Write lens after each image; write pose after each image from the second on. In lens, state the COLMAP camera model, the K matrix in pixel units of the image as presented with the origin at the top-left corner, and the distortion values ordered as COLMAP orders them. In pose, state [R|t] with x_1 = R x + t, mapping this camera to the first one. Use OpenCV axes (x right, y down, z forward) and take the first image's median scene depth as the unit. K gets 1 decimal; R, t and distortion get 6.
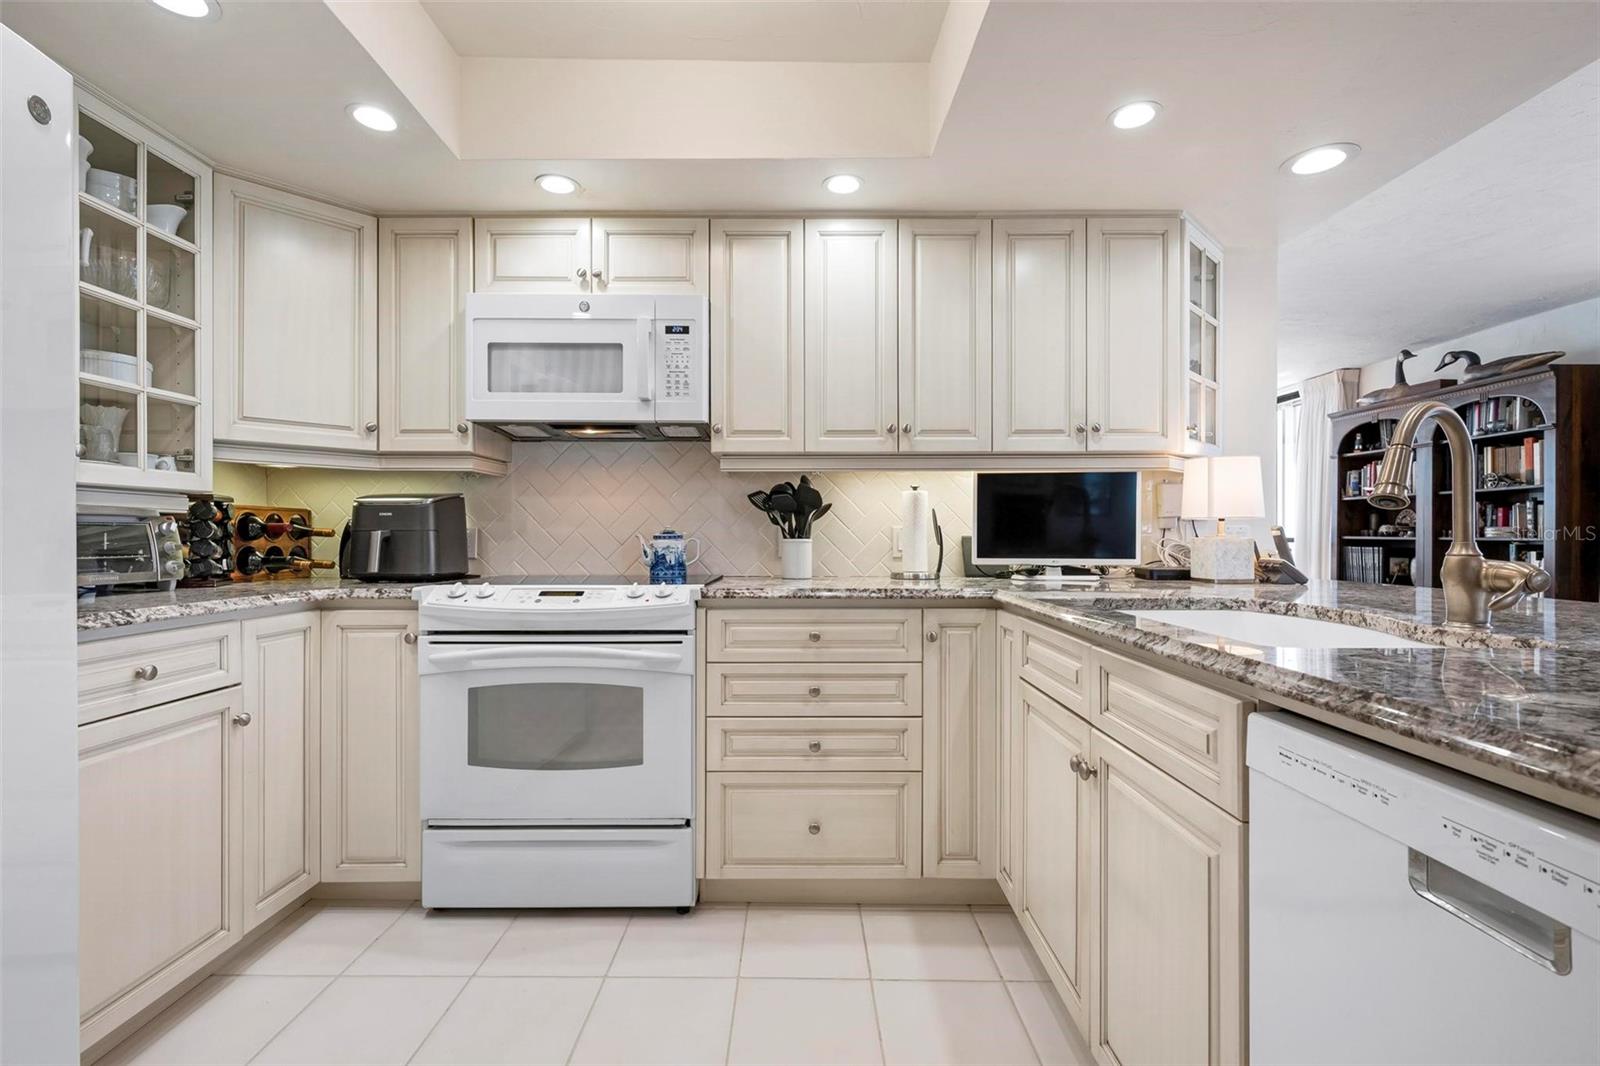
lens RADIAL K [[712.1, 0, 800.0], [0, 712.1, 533.0], [0, 0, 1]] dist [-0.000921, -0.000125]
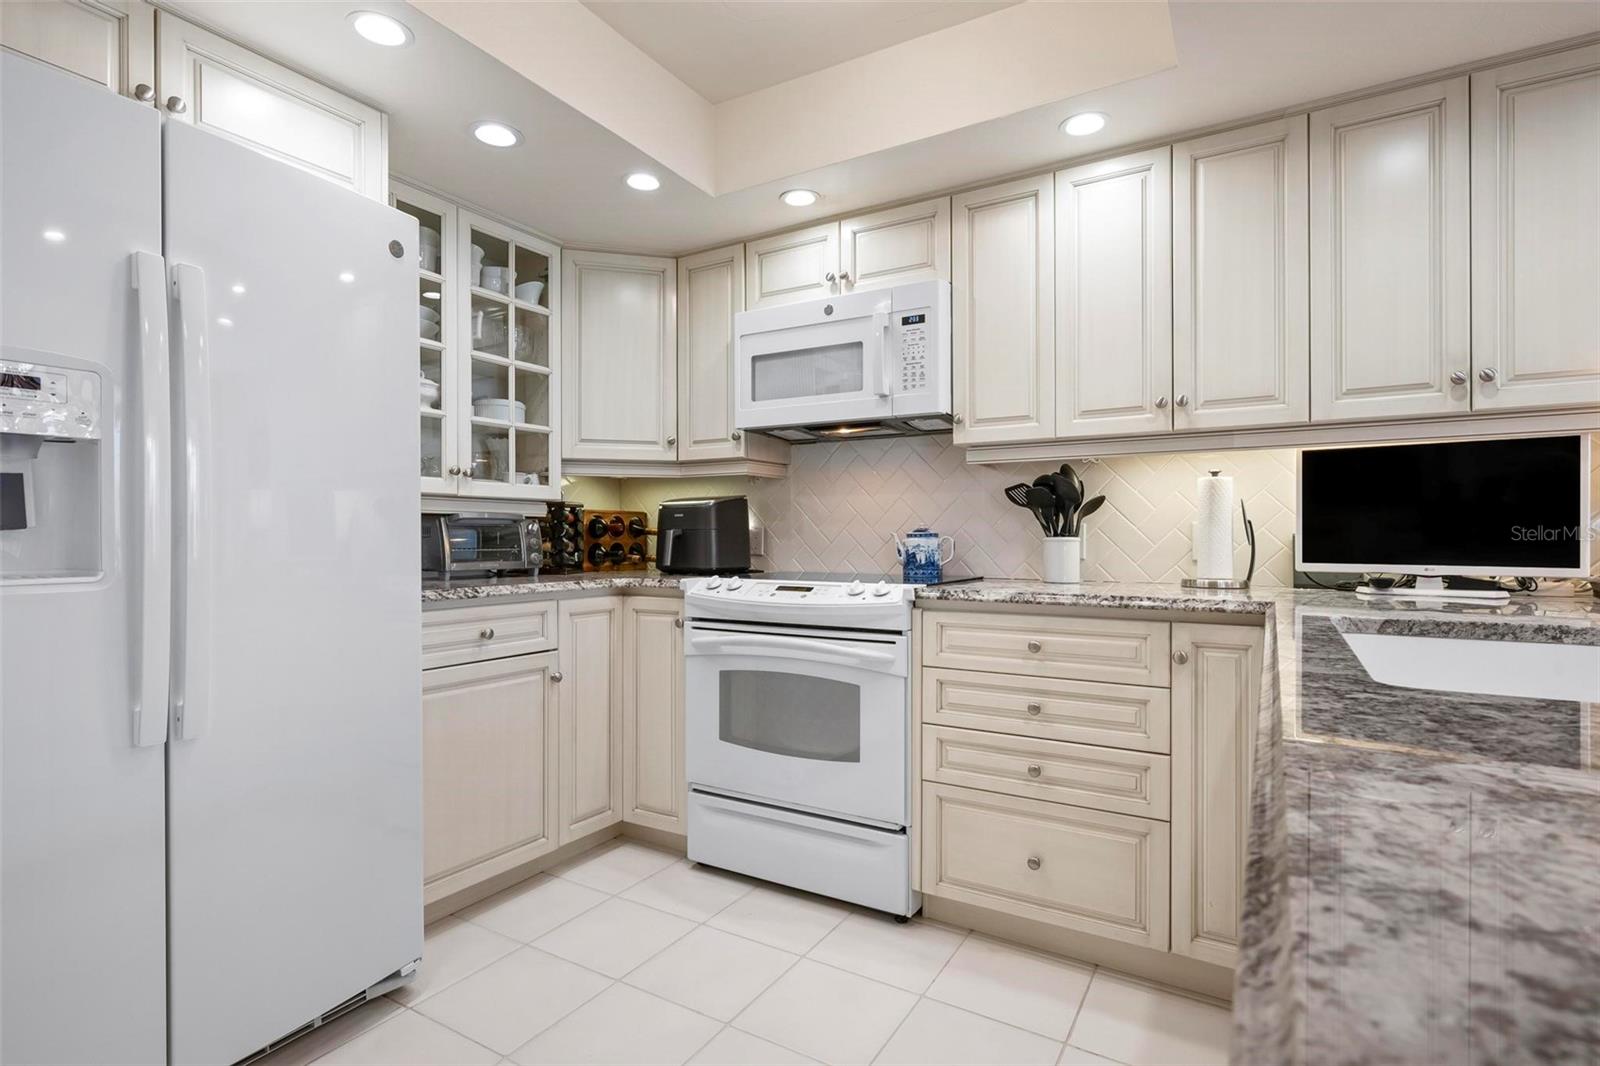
lens RADIAL K [[791.0, 0, 804.0], [0, 791.0, 532.4], [0, 0, 1]] dist [-0.001536, 0.000292]
pose [[0.856852, -0.002468, -0.515556, 0.243756], [0.002331, 0.999997, -0.000912, 0.002616], [0.515557, -0.000421, 0.856855, 0.006942]]
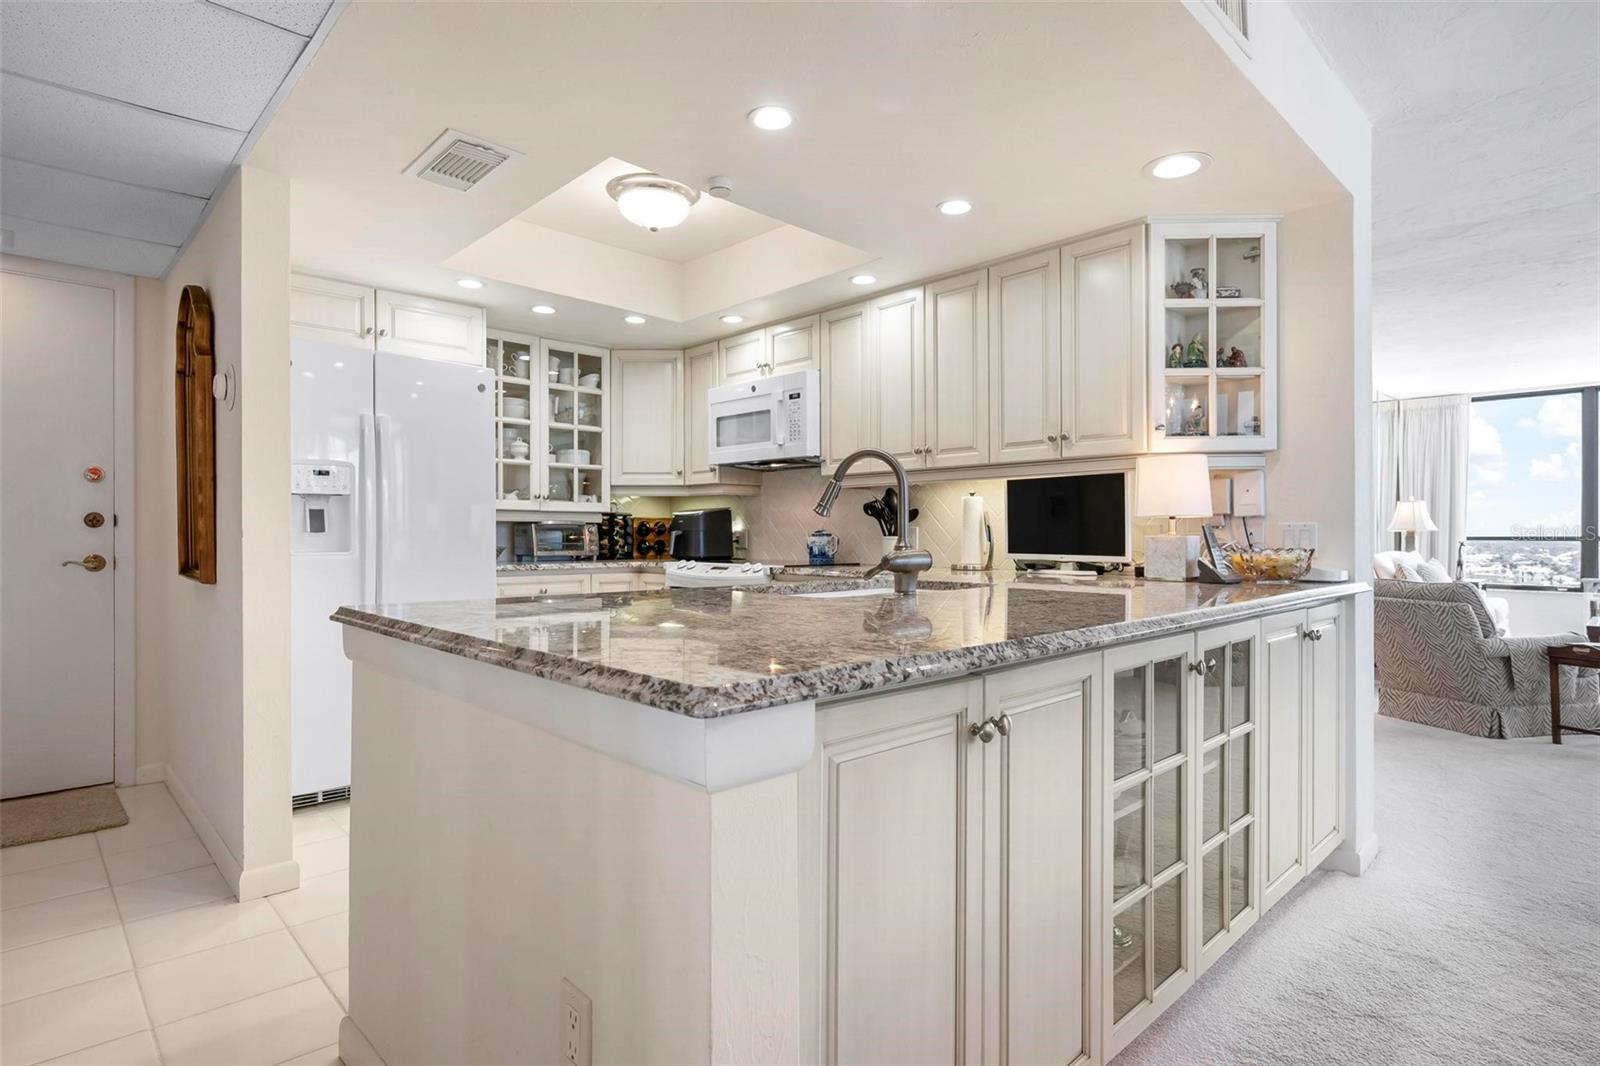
lens RADIAL K [[824.5, 0, 800.0], [0, 824.5, 533.0], [0, 0, 1]] dist [-0.001016, 0.000003]
pose [[0.689475, -0.000293, -0.724309, 1.053462], [0.001781, 0.999998, 0.001291, -0.000287], [0.724307, -0.002180, 0.689474, -0.179346]]
